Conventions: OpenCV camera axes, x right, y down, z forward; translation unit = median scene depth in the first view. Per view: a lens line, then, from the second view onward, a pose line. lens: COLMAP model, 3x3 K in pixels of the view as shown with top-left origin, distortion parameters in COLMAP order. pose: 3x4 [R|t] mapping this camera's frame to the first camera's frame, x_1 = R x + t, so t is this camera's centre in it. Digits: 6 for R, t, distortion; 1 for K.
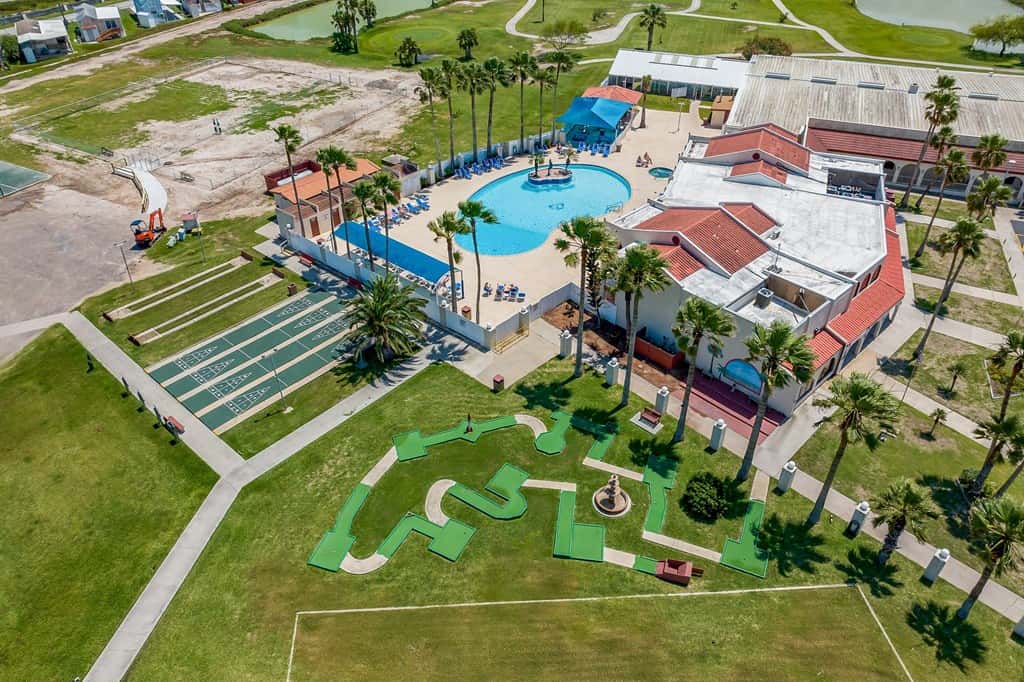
lens RADIAL K [[704.1, 0, 512.0], [0, 704.1, 341.0], [0, 0, 1]] dist [-0.000399, -0.000717]
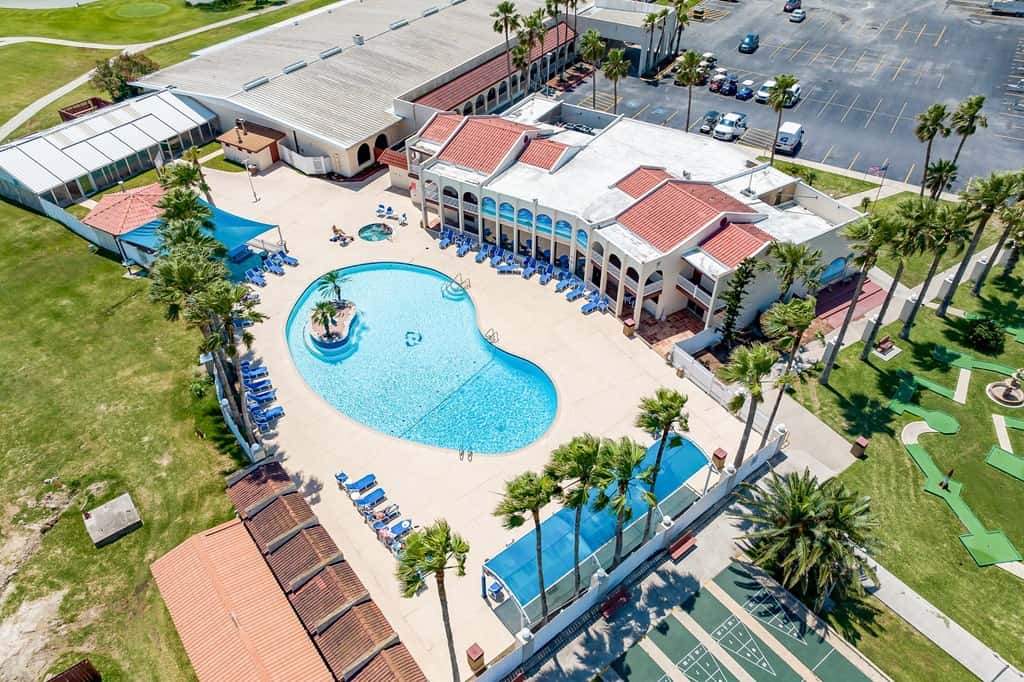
lens RADIAL K [[704.1, 0, 512.0], [0, 704.1, 341.0], [0, 0, 1]] dist [-0.000399, -0.000717]
pose [[0.188318, -0.637394, 0.747171, -0.622583], [0.590012, 0.681617, 0.432763, -0.614450], [-0.785125, 0.359343, 0.504431, 0.821206]]
